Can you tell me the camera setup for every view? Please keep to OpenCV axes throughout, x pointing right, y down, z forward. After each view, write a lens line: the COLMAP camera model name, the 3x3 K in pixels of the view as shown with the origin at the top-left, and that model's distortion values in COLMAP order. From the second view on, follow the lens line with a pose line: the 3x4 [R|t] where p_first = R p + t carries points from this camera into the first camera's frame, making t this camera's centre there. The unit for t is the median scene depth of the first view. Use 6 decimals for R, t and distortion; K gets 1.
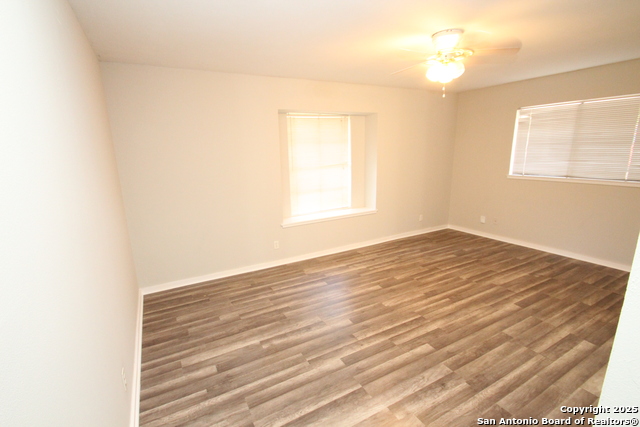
lens RADIAL K [[294.8, 0, 319.3], [0, 294.8, 213.7], [0, 0, 1]] dist [-0.001513, -0.007406]
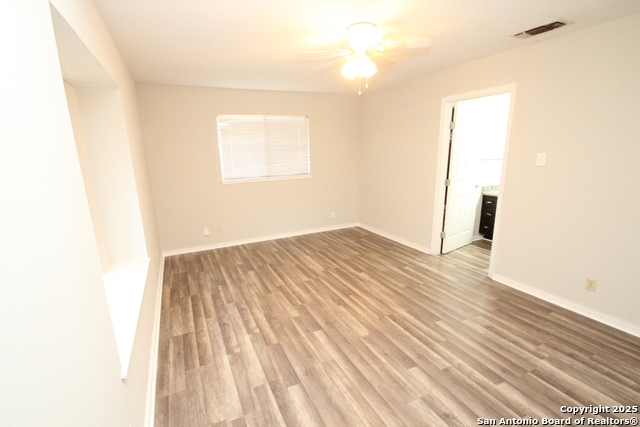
lens RADIAL K [[294.8, 0, 303.2], [0, 294.8, 218.2], [0, 0, 1]] dist [-0.001513, -0.007406]
pose [[0.092089, -0.197984, 0.975870, -0.413001], [0.237552, 0.956105, 0.171557, -0.143863], [-0.967000, 0.216021, 0.135079, 0.765280]]
